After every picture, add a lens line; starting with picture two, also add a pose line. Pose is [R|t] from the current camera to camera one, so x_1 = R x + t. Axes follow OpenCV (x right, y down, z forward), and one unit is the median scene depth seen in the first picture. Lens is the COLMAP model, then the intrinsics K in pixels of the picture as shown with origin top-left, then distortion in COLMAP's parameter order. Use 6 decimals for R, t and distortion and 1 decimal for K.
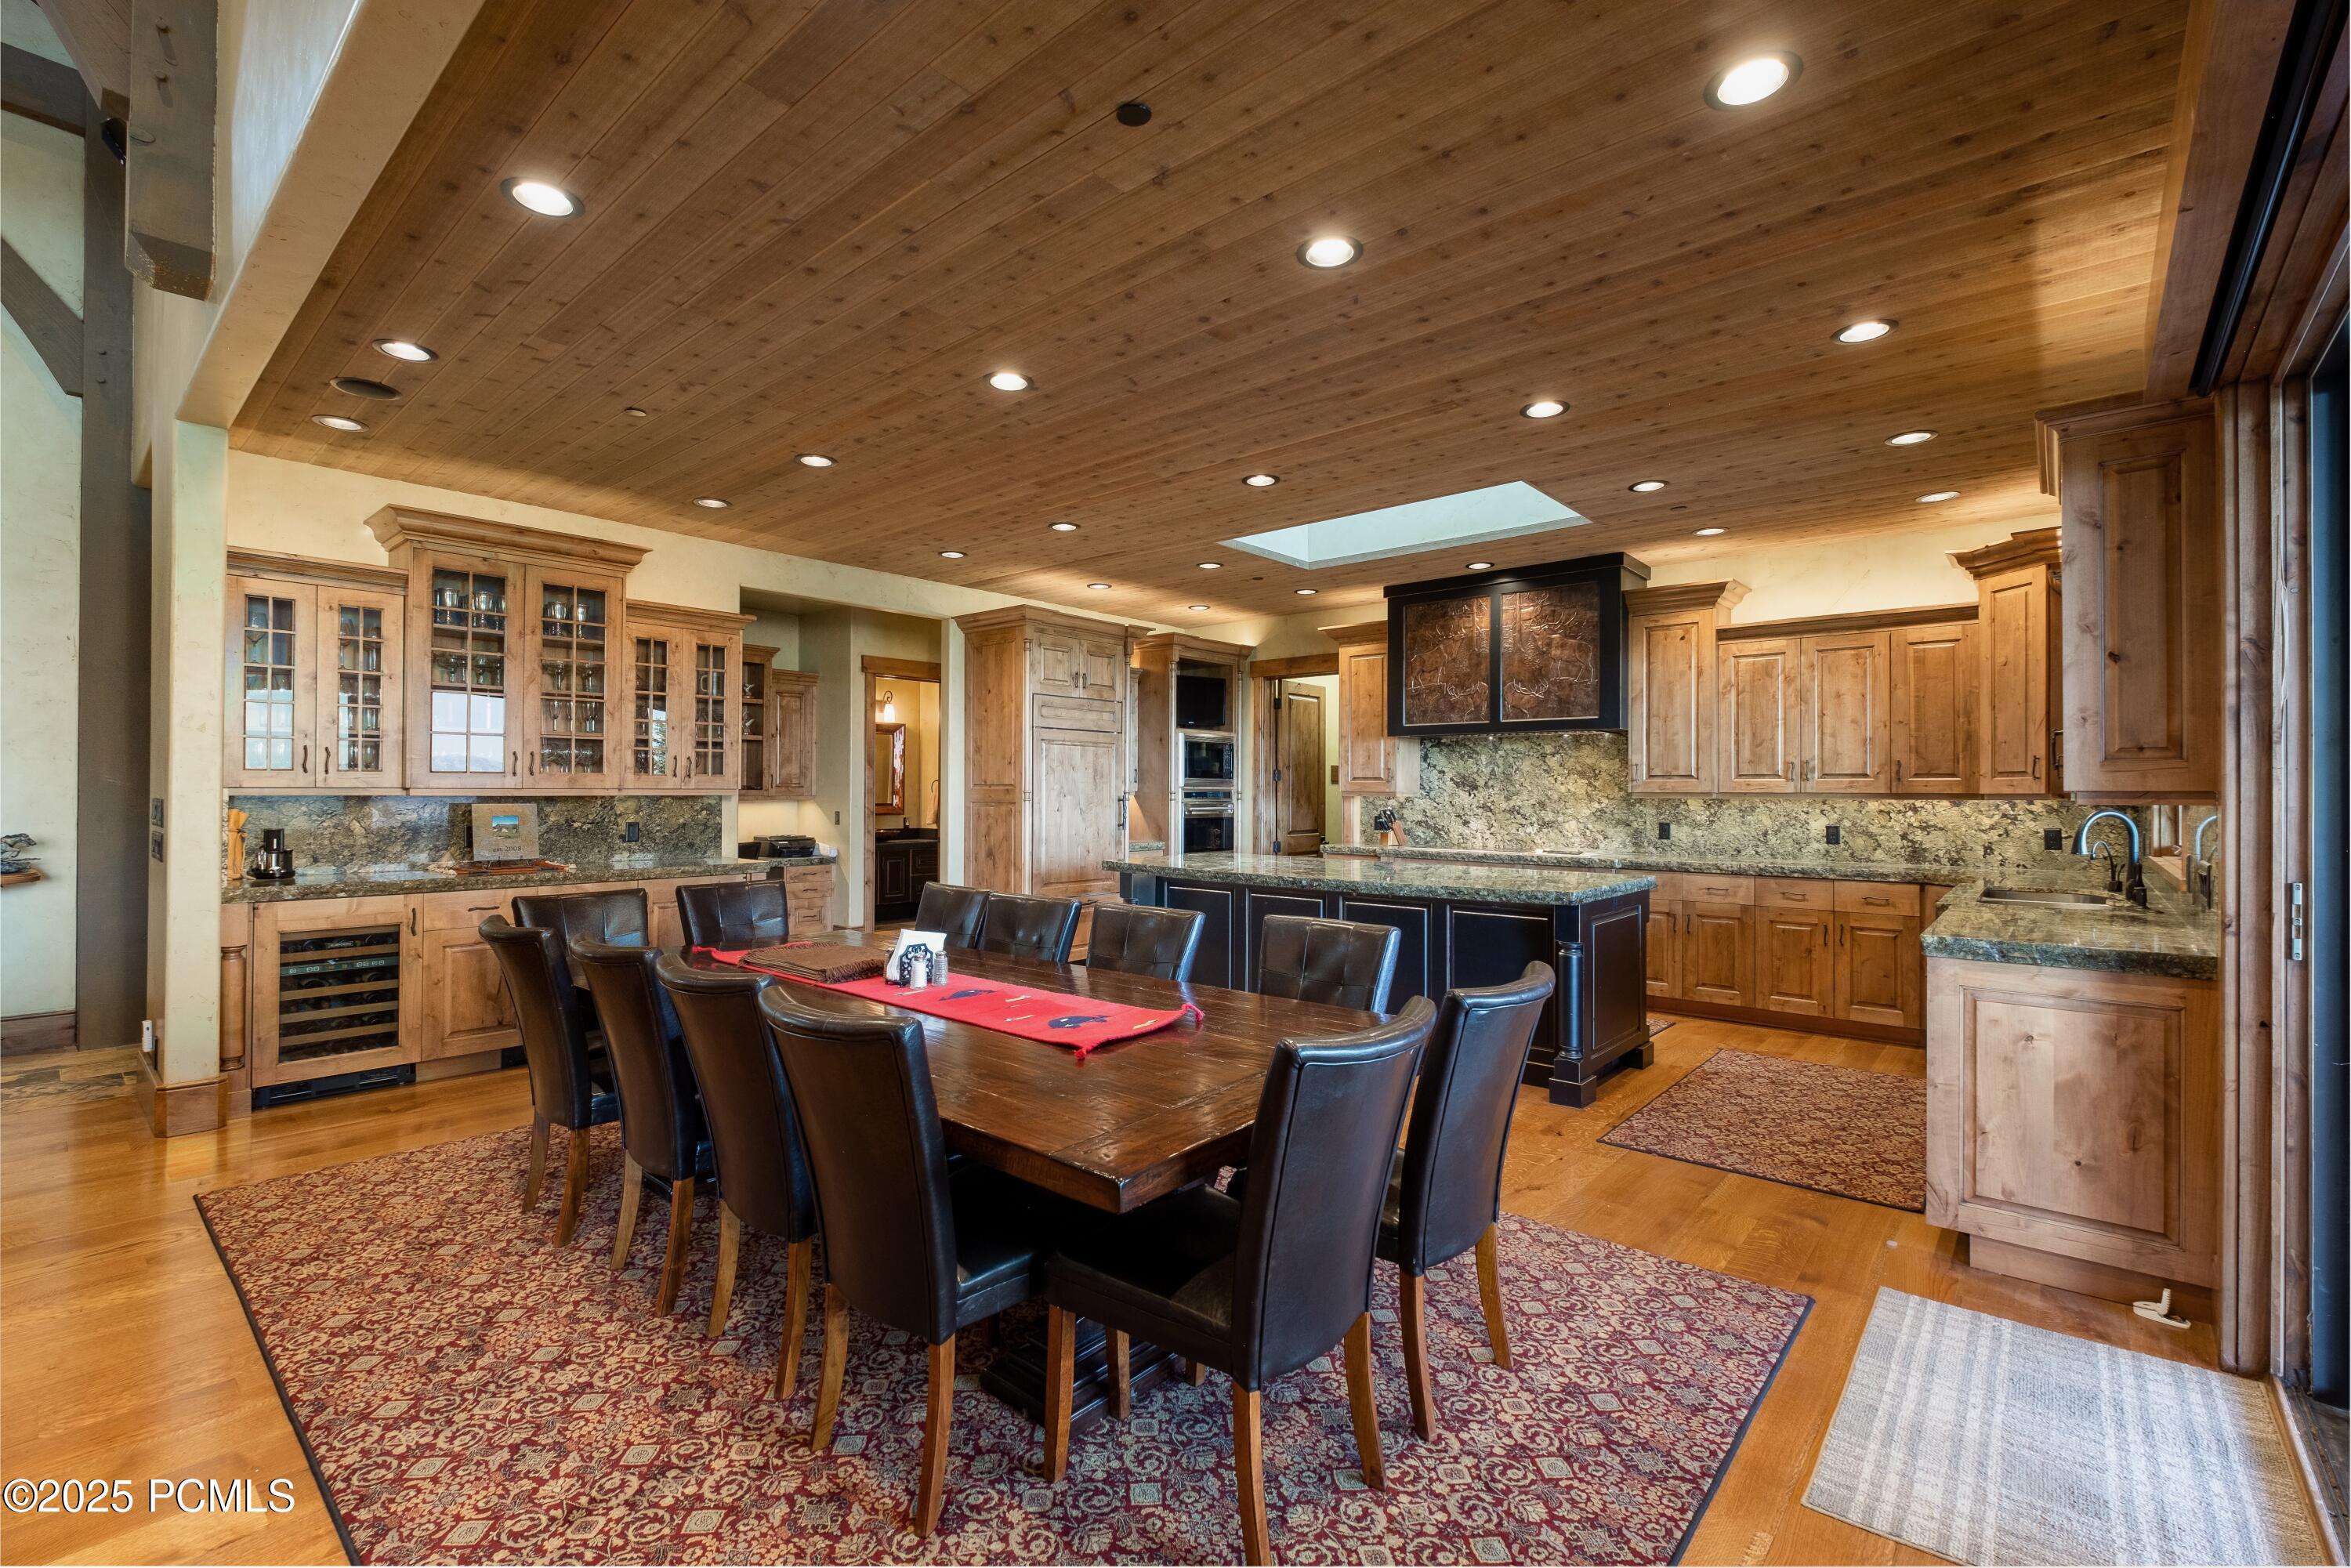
lens RADIAL K [[1031.1, 0, 1168.1], [0, 1031.1, 784.8], [0, 0, 1]] dist [0.001656, -0.004891]
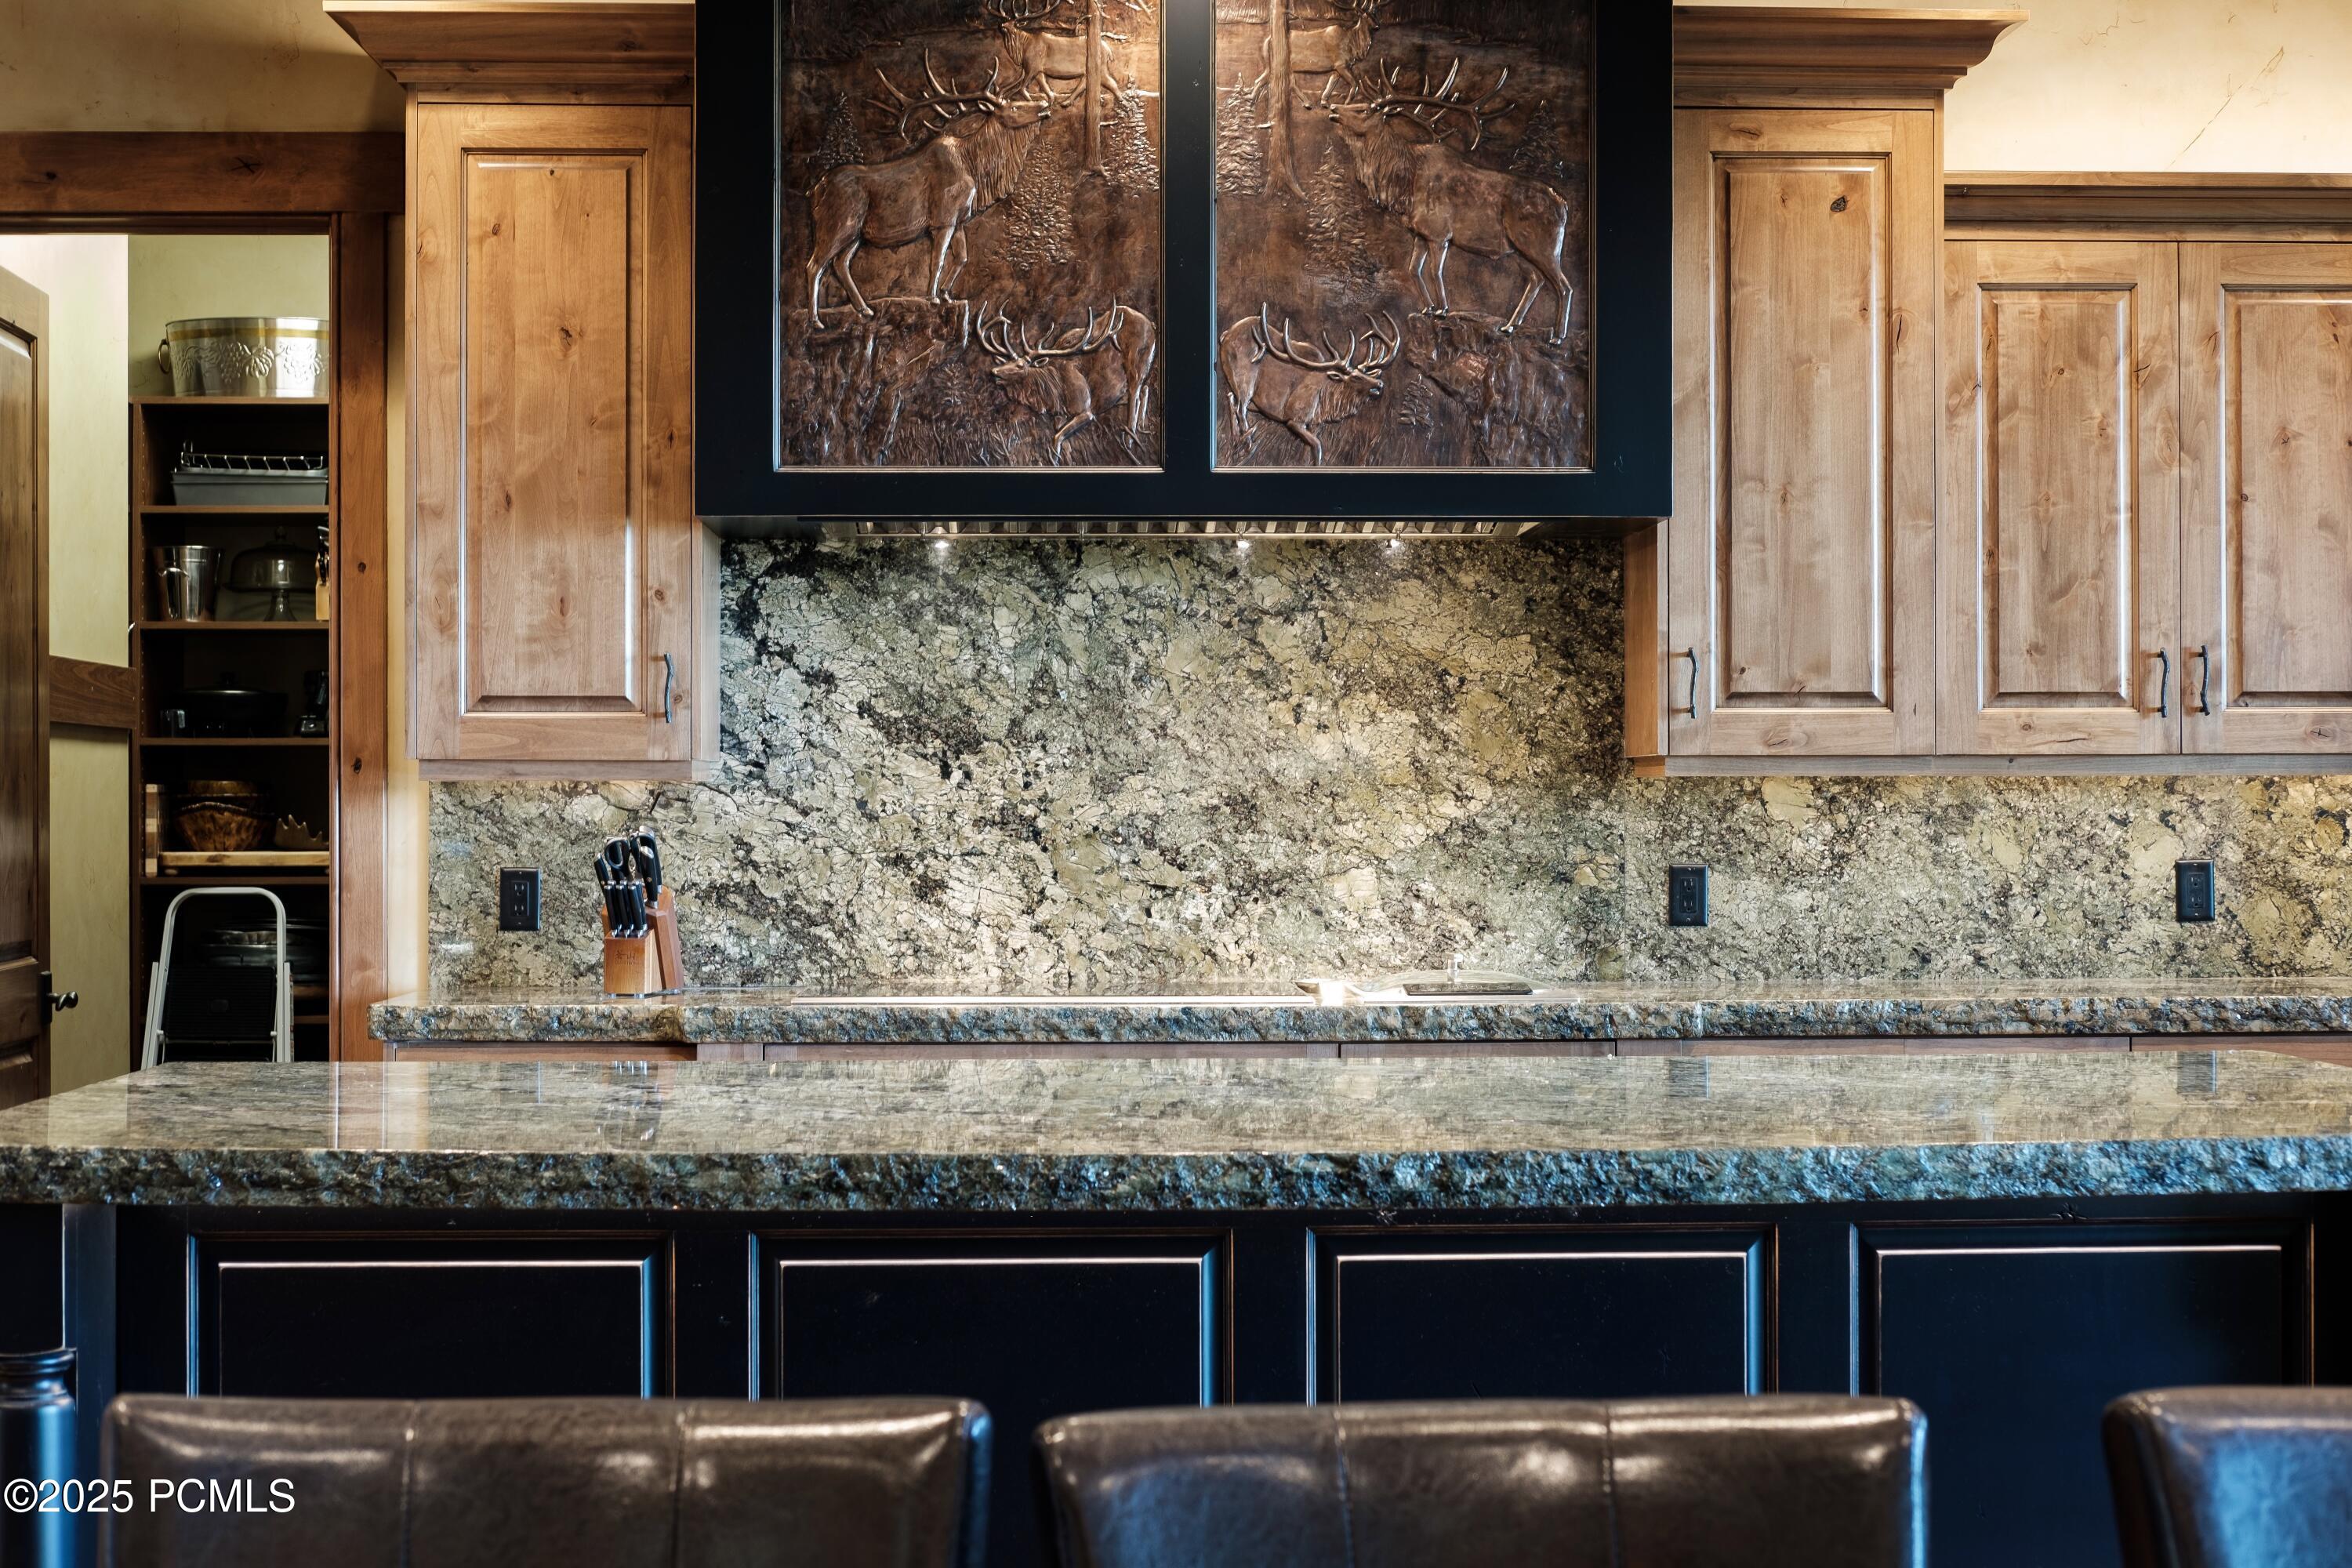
lens RADIAL K [[3580.5, 0, 1192.3], [0, 3580.5, 793.0], [0, 0, 1]] dist [-0.016168, 0.000000]
pose [[0.723071, -0.002901, 0.690768, -0.322694], [0.002005, 0.999996, 0.002101, 0.016516], [-0.690771, -0.000134, 0.723073, 0.446651]]
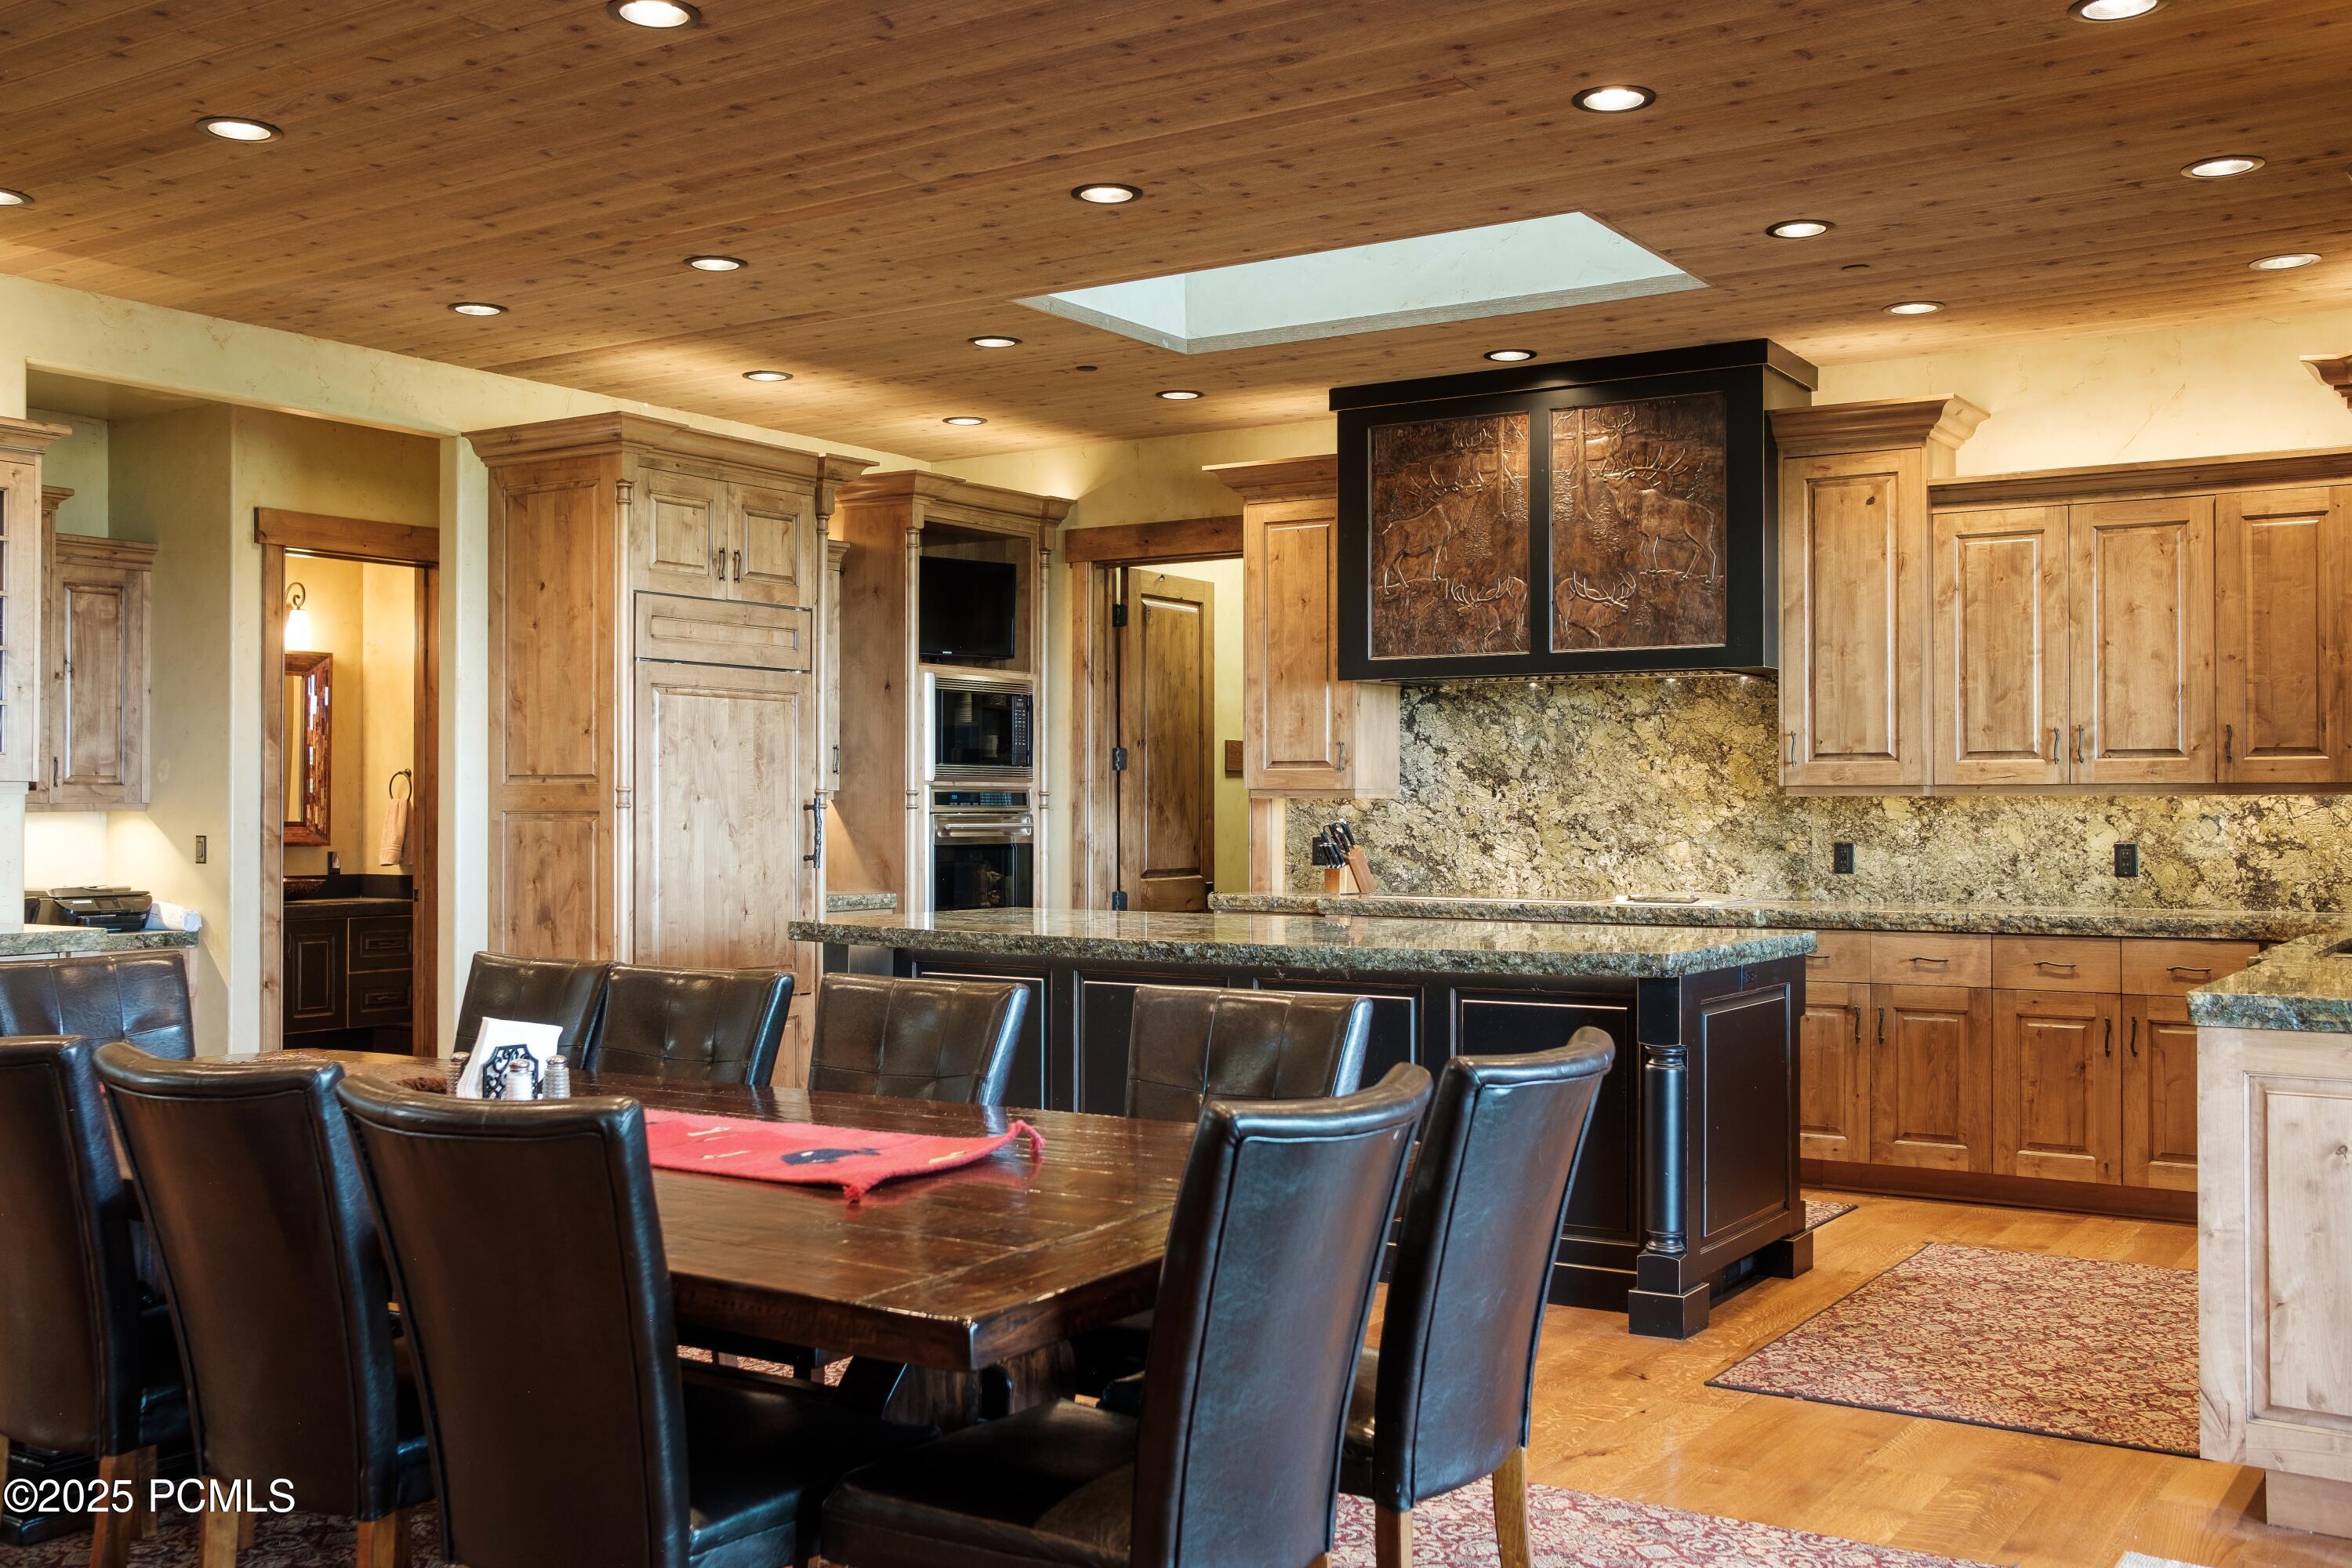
lens RADIAL K [[2271.3, 0, 1169.4], [0, 2271.3, 796.3], [0, 0, 1]] dist [-0.020611, 0.000000]
pose [[0.990213, -0.002810, 0.139535, -0.036006], [0.002797, 0.999996, 0.000293, 0.012743], [-0.139535, 0.000100, 0.990217, -0.138128]]
